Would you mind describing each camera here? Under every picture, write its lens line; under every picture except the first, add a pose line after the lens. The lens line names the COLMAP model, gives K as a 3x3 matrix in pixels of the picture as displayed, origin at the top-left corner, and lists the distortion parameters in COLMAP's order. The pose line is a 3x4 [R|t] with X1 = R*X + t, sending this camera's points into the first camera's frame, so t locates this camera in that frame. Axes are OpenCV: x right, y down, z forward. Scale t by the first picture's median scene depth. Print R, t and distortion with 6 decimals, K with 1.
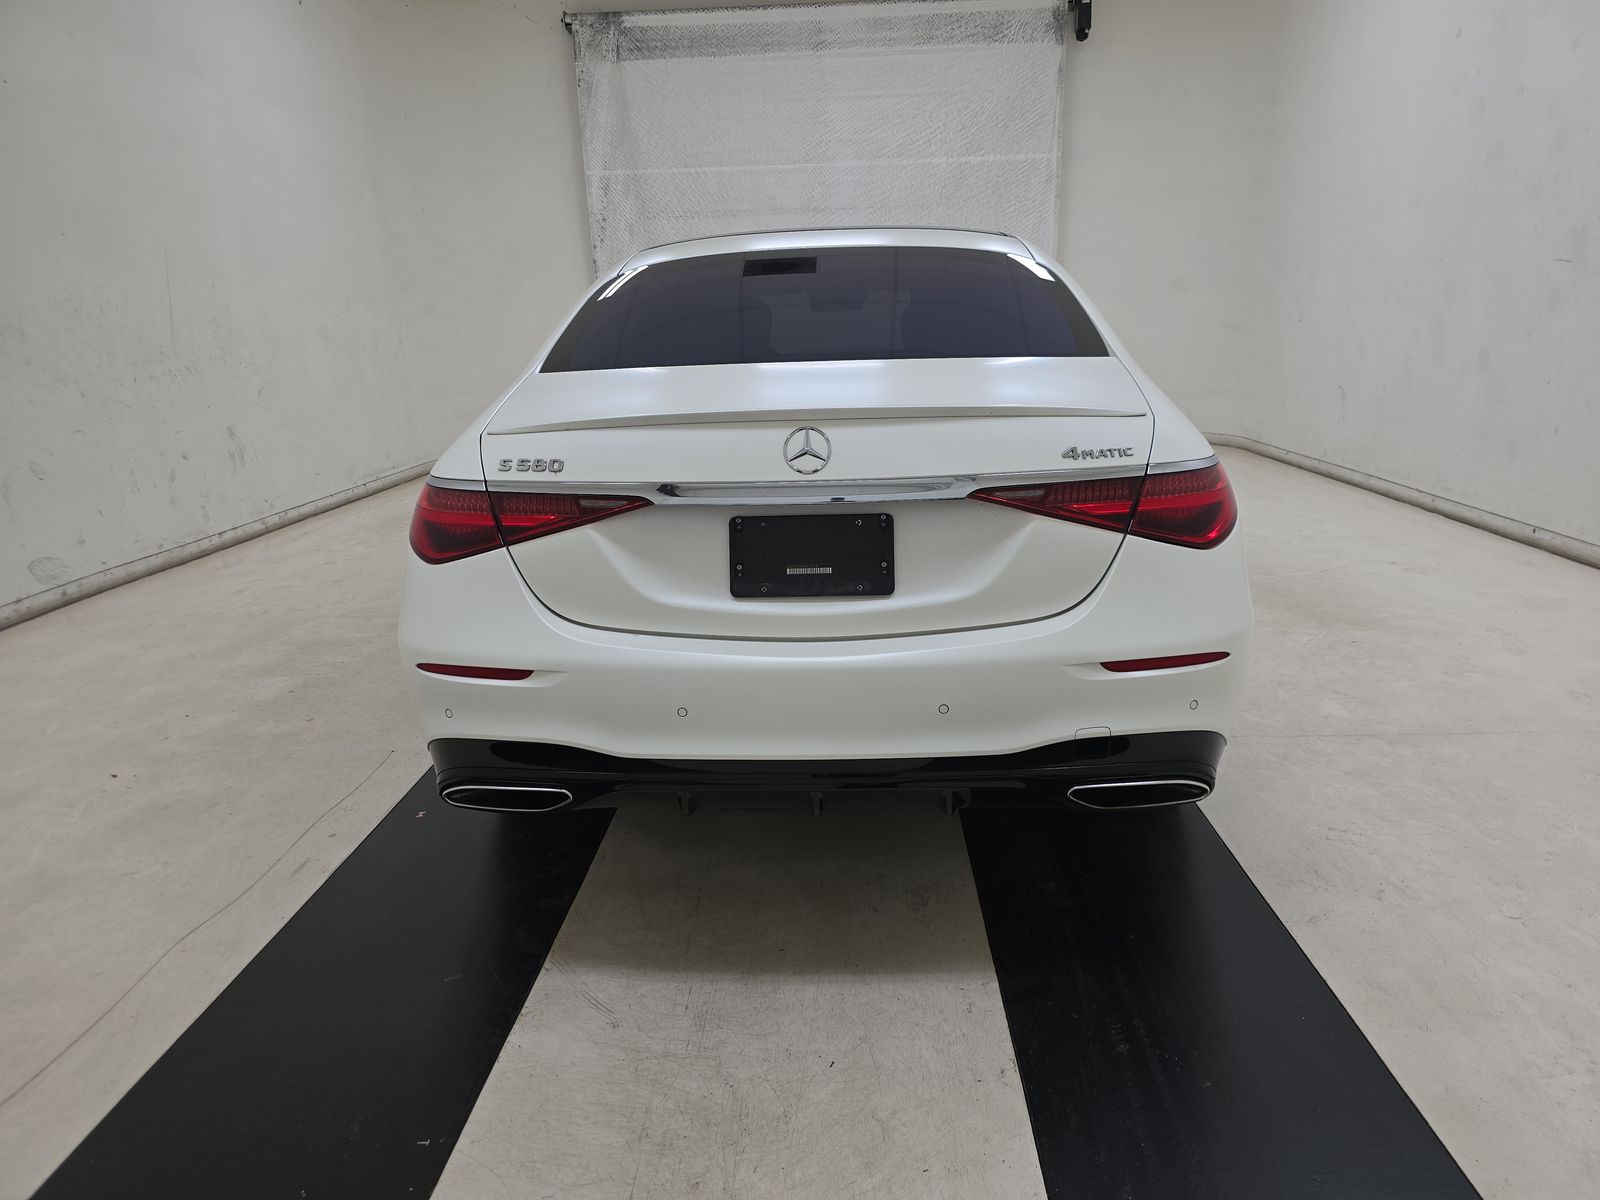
lens RADIAL K [[1100.7, 0, 813.4], [0, 1100.7, 602.3], [0, 0, 1]] dist [0.055091, -0.069099]
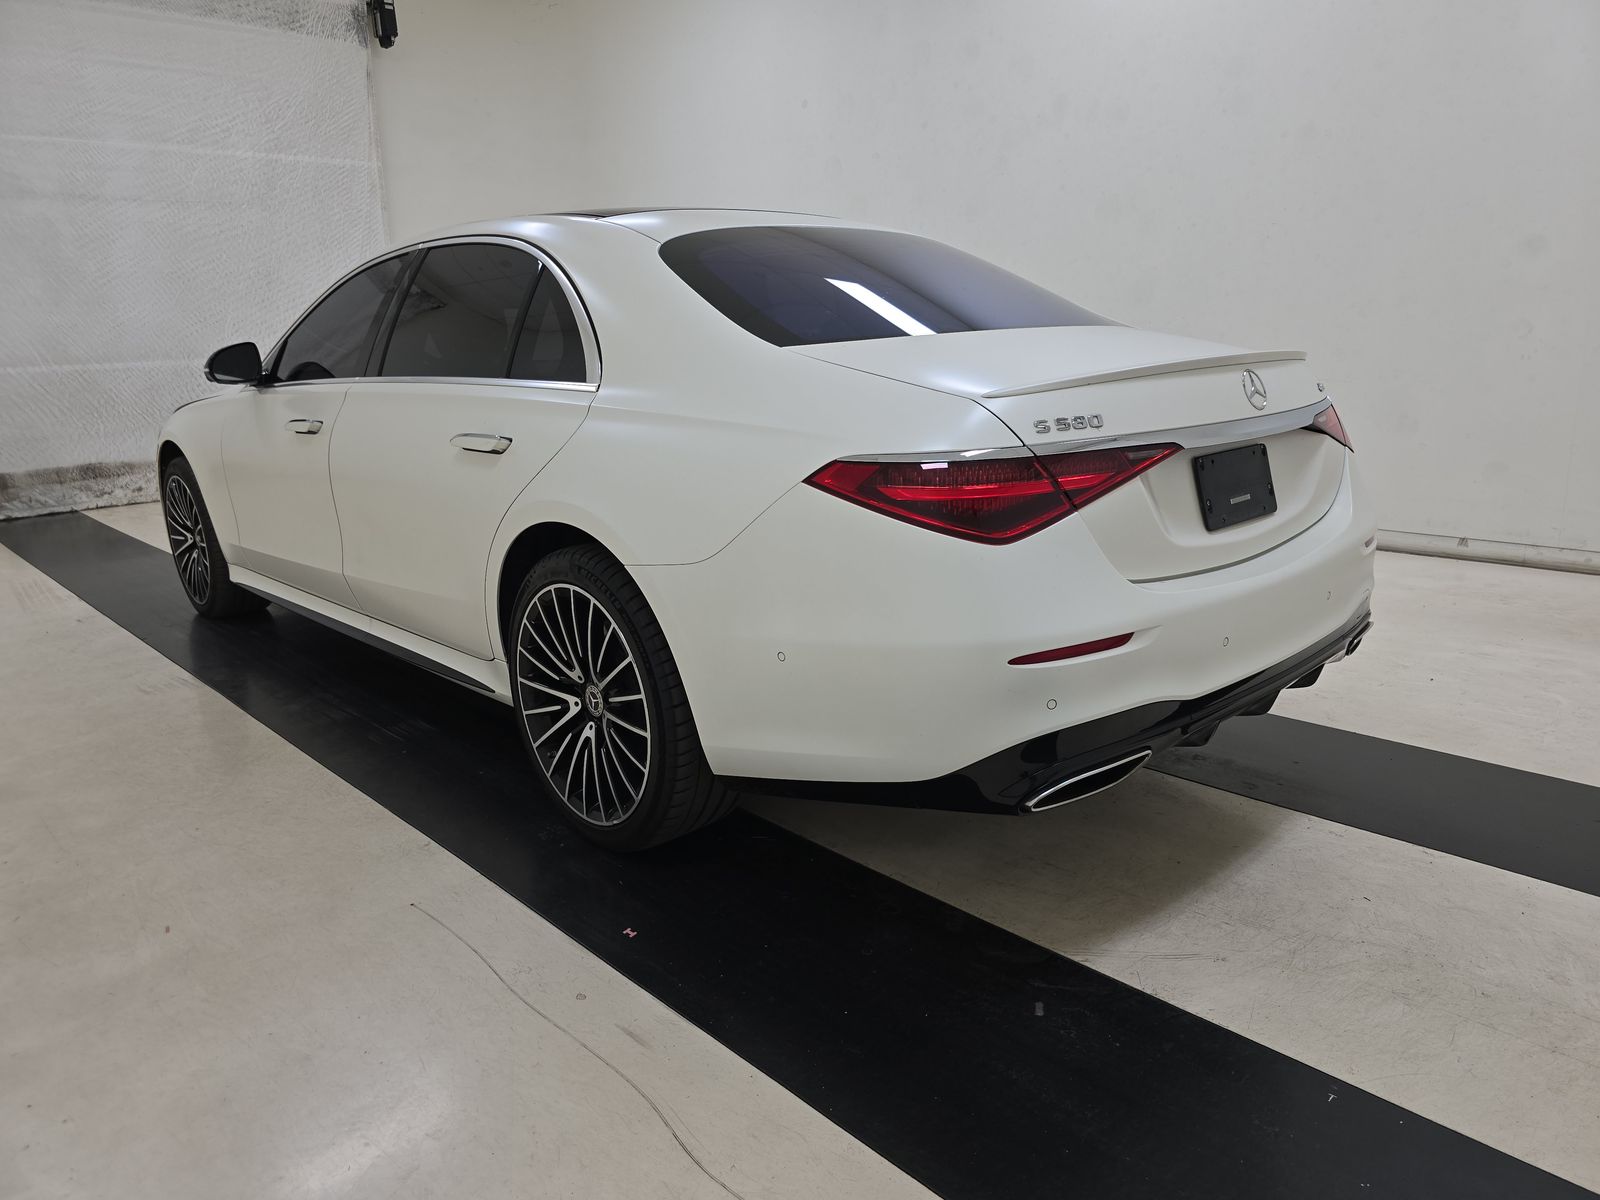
lens RADIAL K [[1104.8, 0, 800.0], [0, 1104.8, 600.0], [0, 0, 1]] dist [0.051348, -0.050145]
pose [[0.682395, -0.166875, 0.711681, -0.275659], [0.192742, 0.980216, 0.045031, -0.015744], [-0.705116, 0.106442, 0.701058, 0.127789]]
